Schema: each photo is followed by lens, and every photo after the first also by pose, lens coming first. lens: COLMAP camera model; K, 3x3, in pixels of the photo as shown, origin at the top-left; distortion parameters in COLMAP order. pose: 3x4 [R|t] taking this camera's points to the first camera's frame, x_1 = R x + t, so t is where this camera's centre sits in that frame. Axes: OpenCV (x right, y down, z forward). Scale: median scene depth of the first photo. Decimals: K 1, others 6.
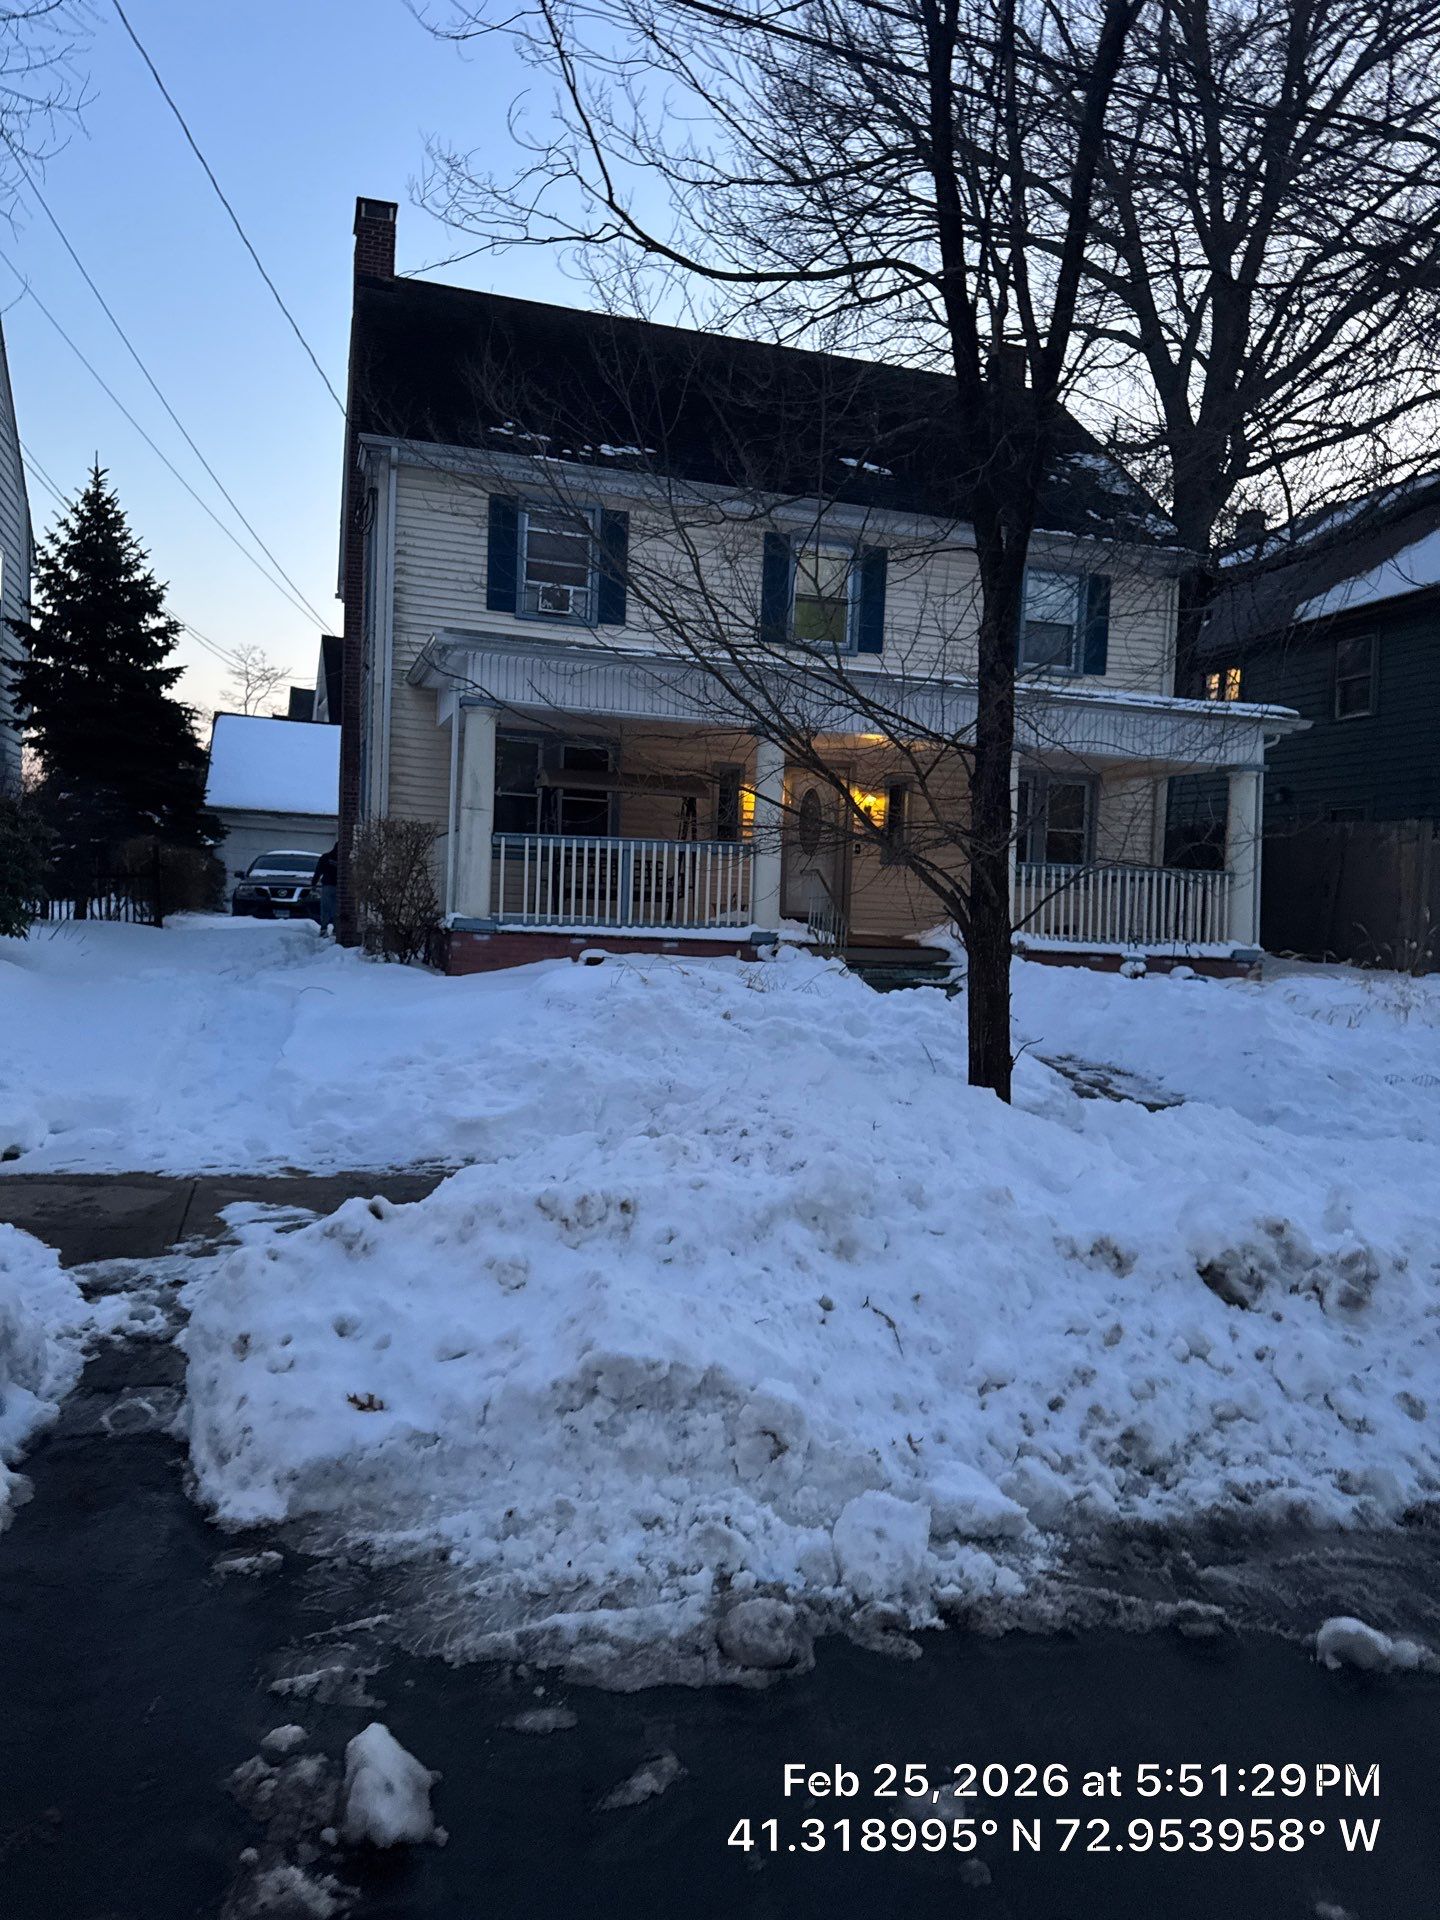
lens RADIAL K [[764.2, 0, 720.0], [0, 764.2, 960.0], [0, 0, 1]] dist [-0.000386, -0.000081]
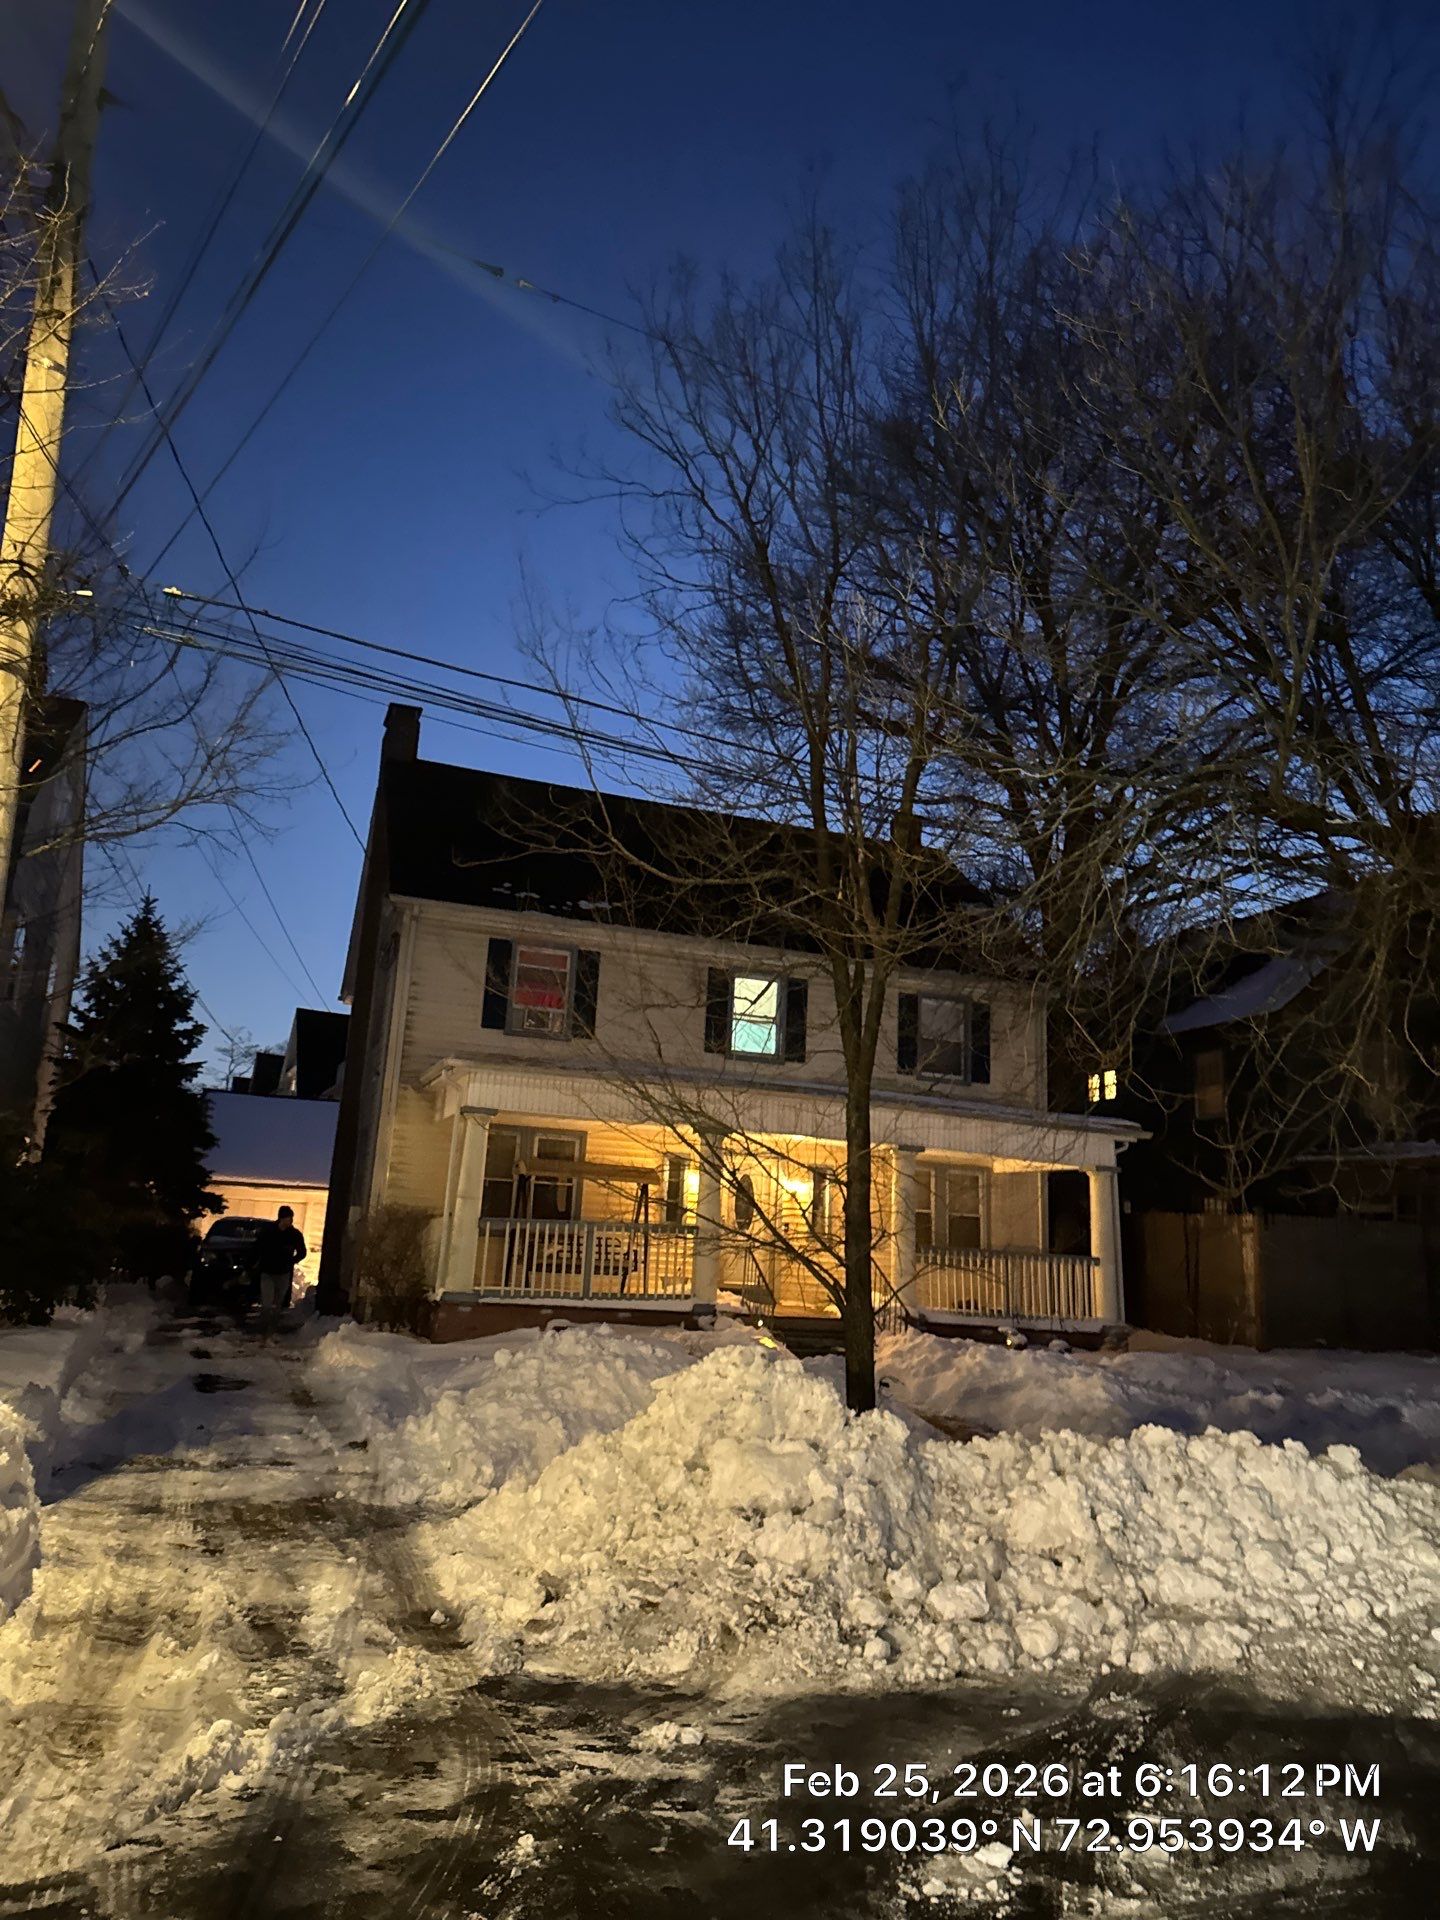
lens RADIAL K [[1302.3, 0, 731.4], [0, 1302.3, 958.9], [0, 0, 1]] dist [0.093519, -0.000369]
pose [[0.997599, 0.026309, 0.064067, -0.043272], [-0.008545, 0.964729, -0.263107, -0.018360], [-0.068729, 0.261928, 0.962637, -1.064863]]
